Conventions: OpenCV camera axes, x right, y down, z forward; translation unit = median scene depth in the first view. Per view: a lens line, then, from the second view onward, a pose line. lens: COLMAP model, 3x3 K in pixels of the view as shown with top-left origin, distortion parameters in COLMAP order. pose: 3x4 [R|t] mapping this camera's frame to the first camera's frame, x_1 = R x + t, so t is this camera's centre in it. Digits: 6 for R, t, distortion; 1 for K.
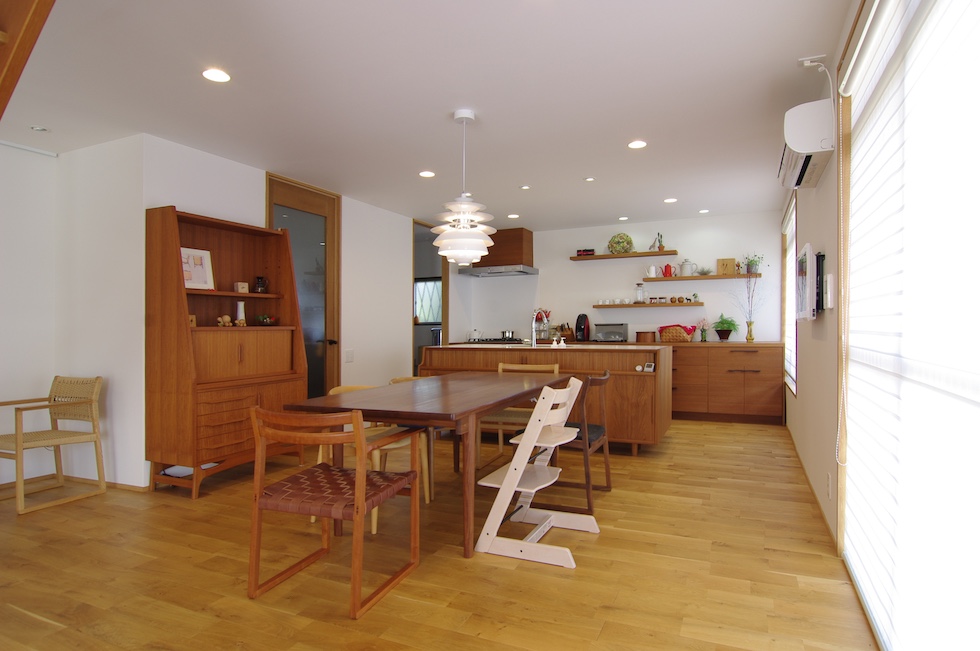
lens RADIAL K [[542.3, 0, 489.2], [0, 542.3, 312.7], [0, 0, 1]] dist [-0.019513, -0.000623]
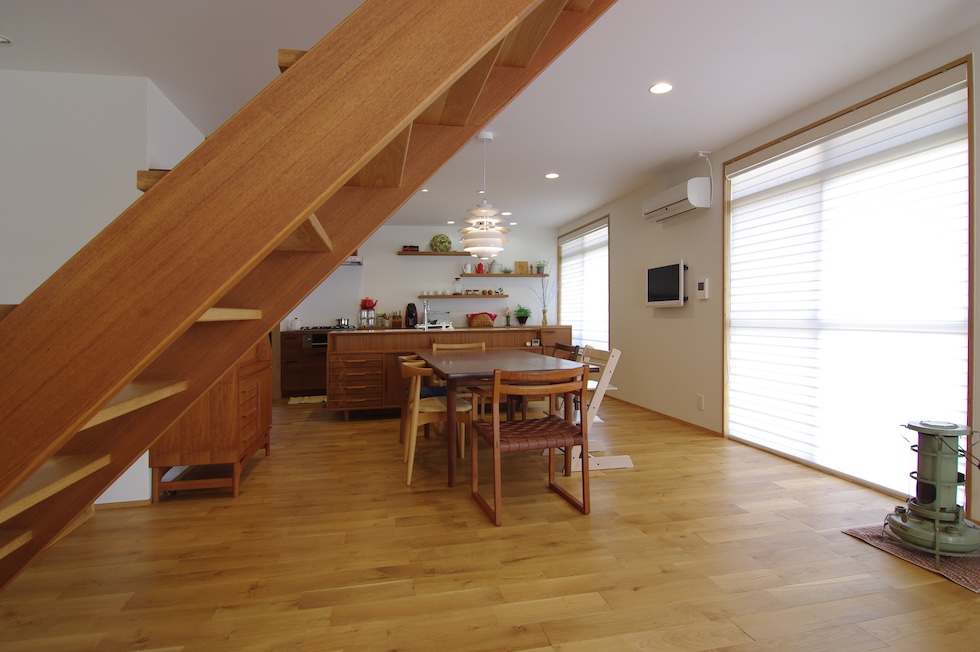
lens RADIAL K [[529.6, 0, 492.0], [0, 529.6, 307.2], [0, 0, 1]] dist [-0.017346, -0.000992]
pose [[0.814371, 0.005706, 0.580316, -0.356961], [-0.008025, 0.999967, 0.001429, 0.008527], [-0.580289, -0.005821, 0.814390, 0.007688]]
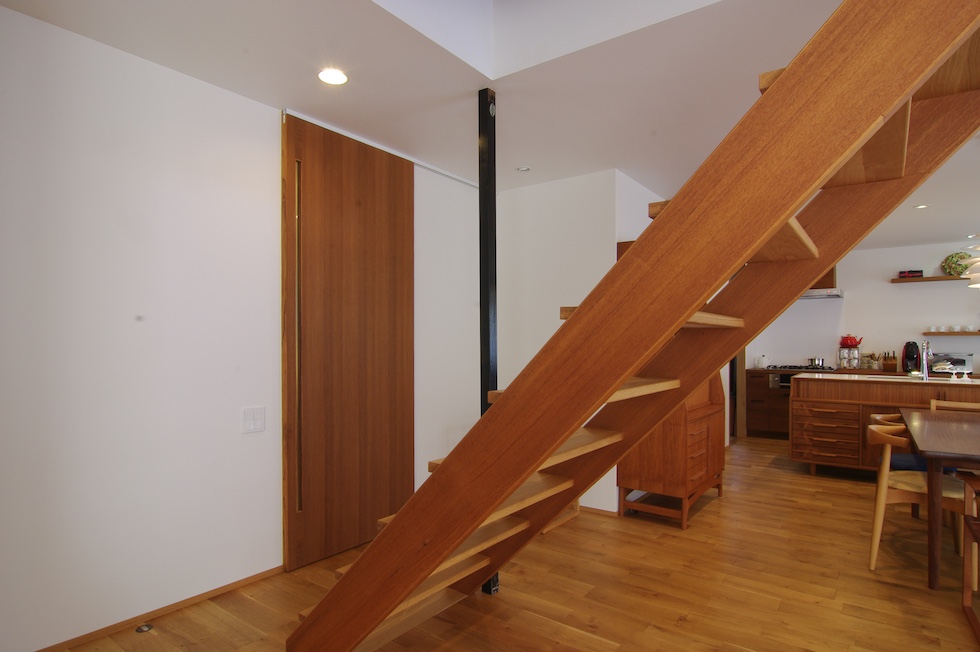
lens RADIAL K [[532.8, 0, 489.0], [0, 532.8, 330.2], [0, 0, 1]] dist [-0.021838, -0.001319]
pose [[0.972067, 0.009879, -0.234494, -0.336002], [-0.009673, 0.999951, 0.002029, -0.012995], [0.234503, 0.000296, 0.972115, -0.025095]]
